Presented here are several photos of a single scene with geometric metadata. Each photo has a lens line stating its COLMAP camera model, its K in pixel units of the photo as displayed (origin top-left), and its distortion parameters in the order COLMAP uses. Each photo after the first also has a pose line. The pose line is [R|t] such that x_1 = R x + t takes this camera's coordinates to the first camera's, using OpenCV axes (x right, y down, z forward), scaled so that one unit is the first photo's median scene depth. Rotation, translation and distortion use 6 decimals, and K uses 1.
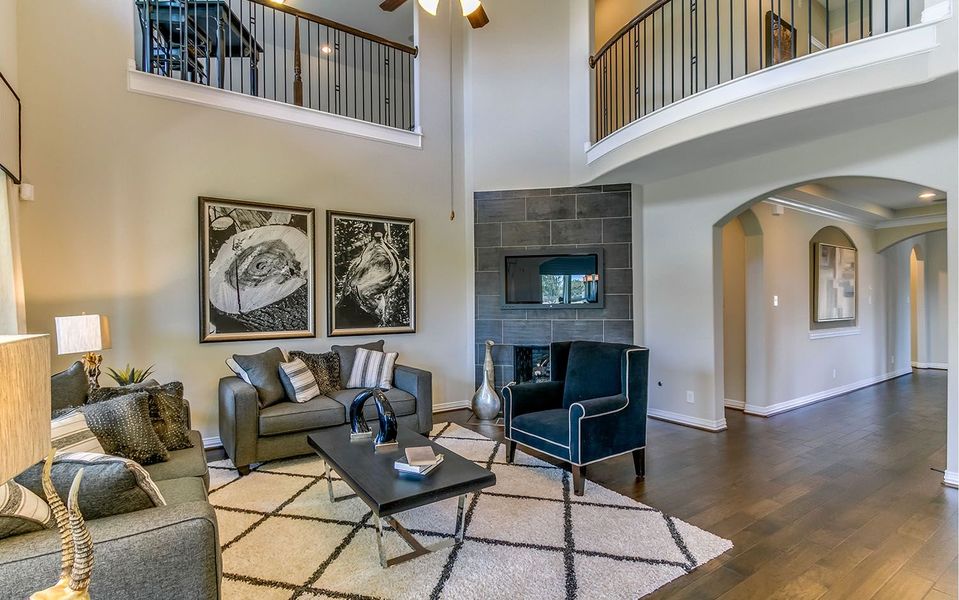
lens RADIAL K [[447.9, 0, 464.2], [0, 447.9, 304.4], [0, 0, 1]] dist [0.001214, -0.000352]
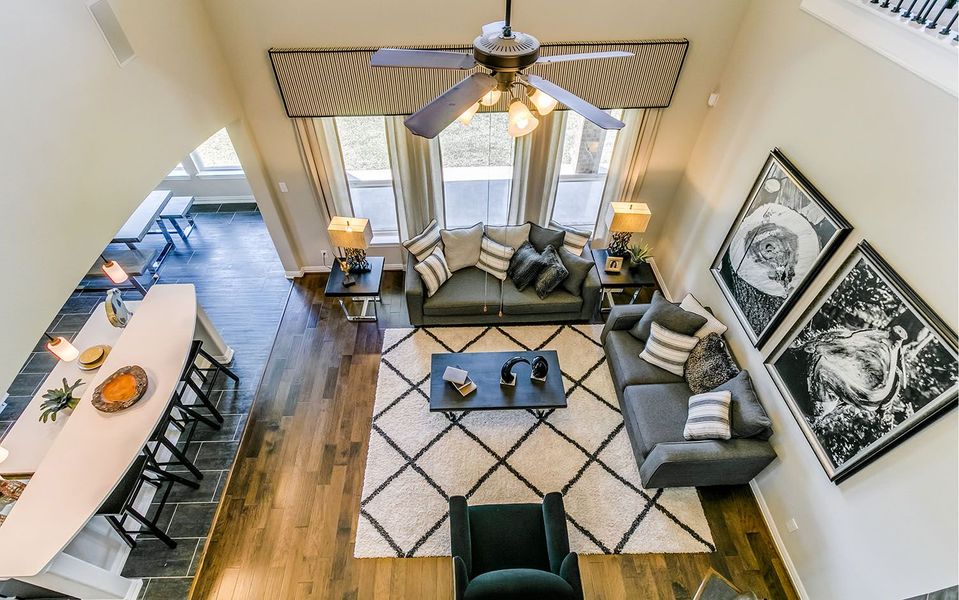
lens RADIAL K [[453.0, 0, 465.0], [0, 453.0, 304.6], [0, 0, 1]] dist [0.002933, -0.001146]
pose [[-0.523114, 0.640489, -0.562251, 0.378289], [0.020641, 0.669043, 0.742937, -0.629363], [0.852013, 0.377035, -0.363206, 0.815303]]
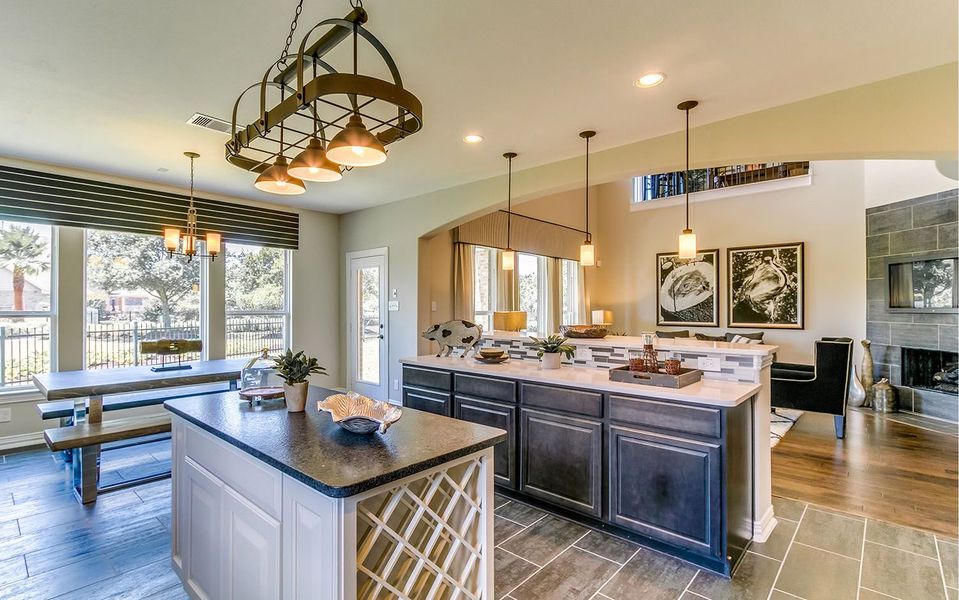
lens RADIAL K [[453.0, 0, 465.0], [0, 453.0, 304.6], [0, 0, 1]] dist [0.002933, -0.001146]
pose [[0.251454, 0.002669, -0.967866, 1.044315], [-0.004468, 0.999989, 0.001597, -0.007856], [0.967859, 0.003923, 0.251463, -0.315902]]
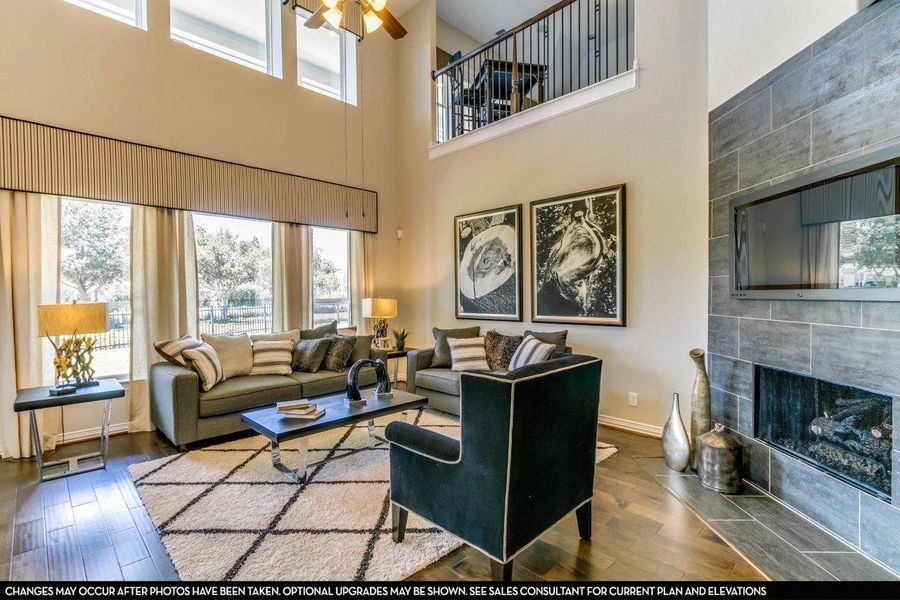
lens RADIAL K [[419.1, 0, 440.7], [0, 419.1, 301.9], [0, 0, 1]] dist [0.003182, 0.000543]
pose [[0.194880, 0.025900, -0.980485, 0.637959], [0.006603, 0.999594, 0.027717, -0.004455], [0.980805, -0.011876, 0.194630, 0.611201]]
